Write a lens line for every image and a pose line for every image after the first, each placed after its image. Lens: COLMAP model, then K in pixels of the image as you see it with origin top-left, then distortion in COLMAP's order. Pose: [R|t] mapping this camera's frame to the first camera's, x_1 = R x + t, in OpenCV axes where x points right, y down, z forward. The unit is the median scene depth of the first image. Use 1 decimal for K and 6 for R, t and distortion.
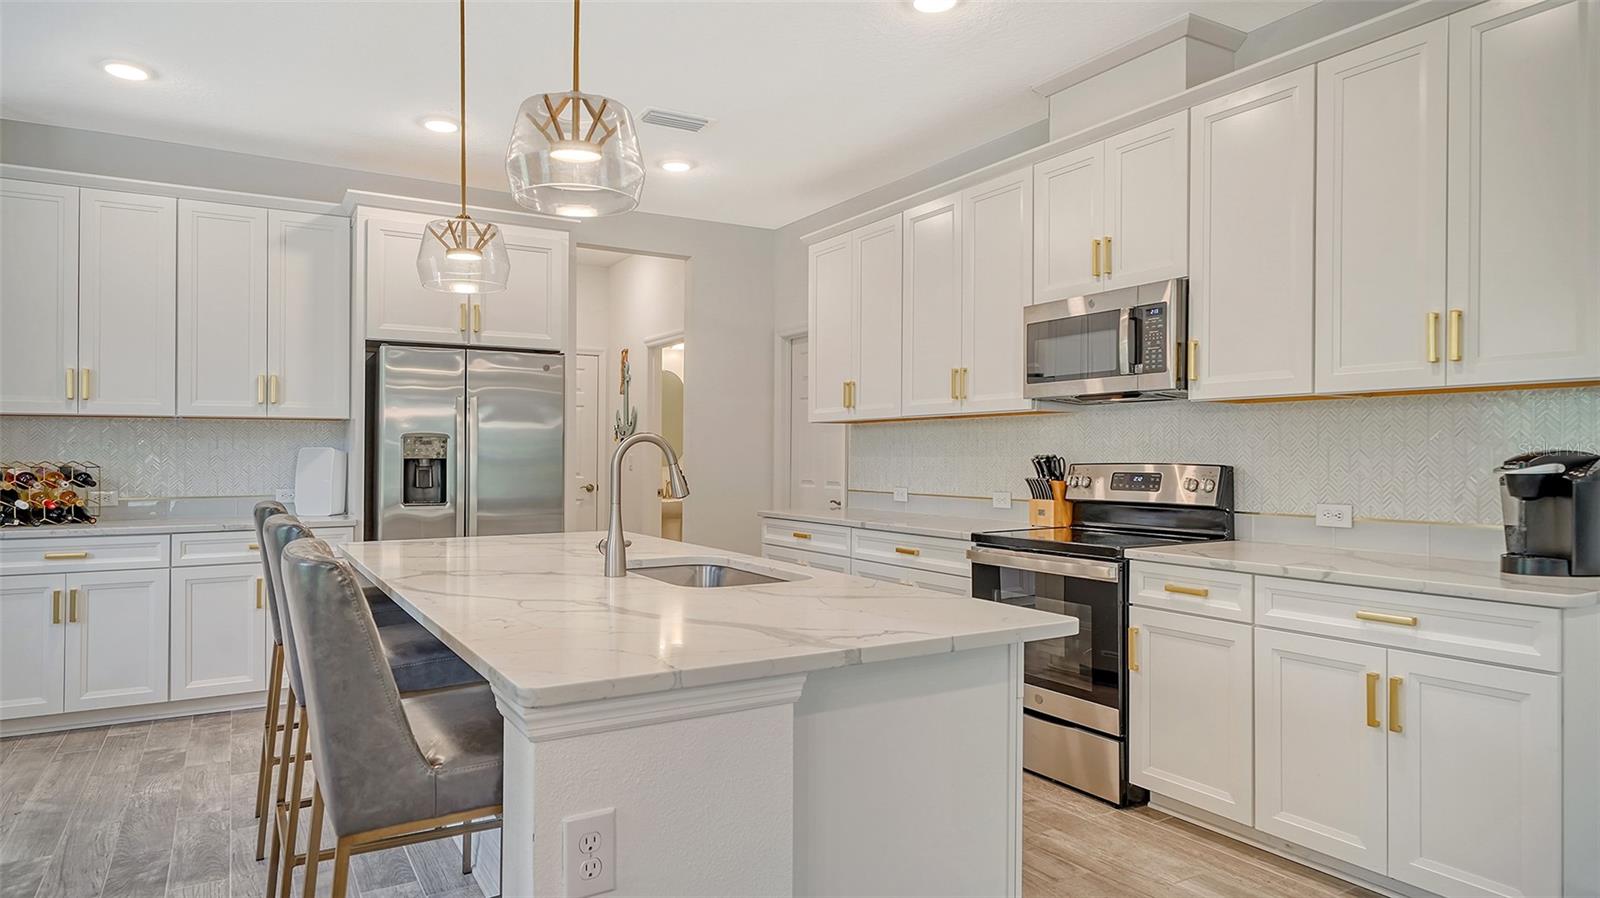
lens RADIAL K [[951.1, 0, 773.1], [0, 951.1, 437.4], [0, 0, 1]] dist [0.036799, 0.000737]
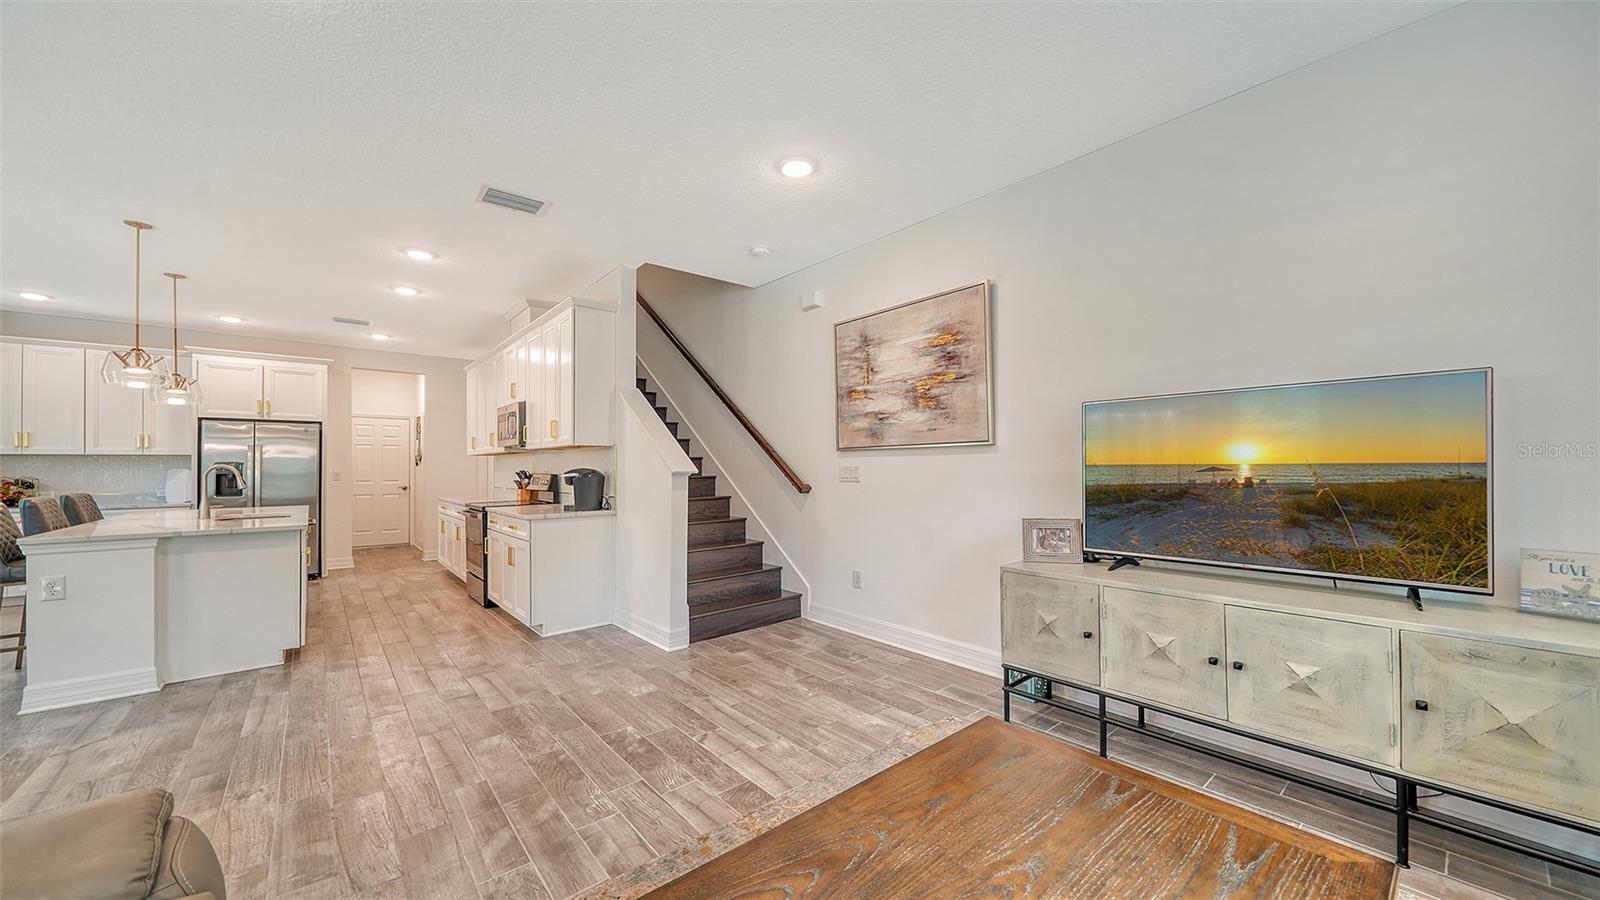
lens RADIAL K [[581.2, 0, 766.4], [0, 581.2, 460.6], [0, 0, 1]] dist [0.001617, 0.000250]
pose [[0.985932, -0.004232, 0.167091, 0.579723], [0.003122, 0.999971, 0.006906, -0.012321], [-0.167115, -0.006287, 0.985917, -0.447048]]
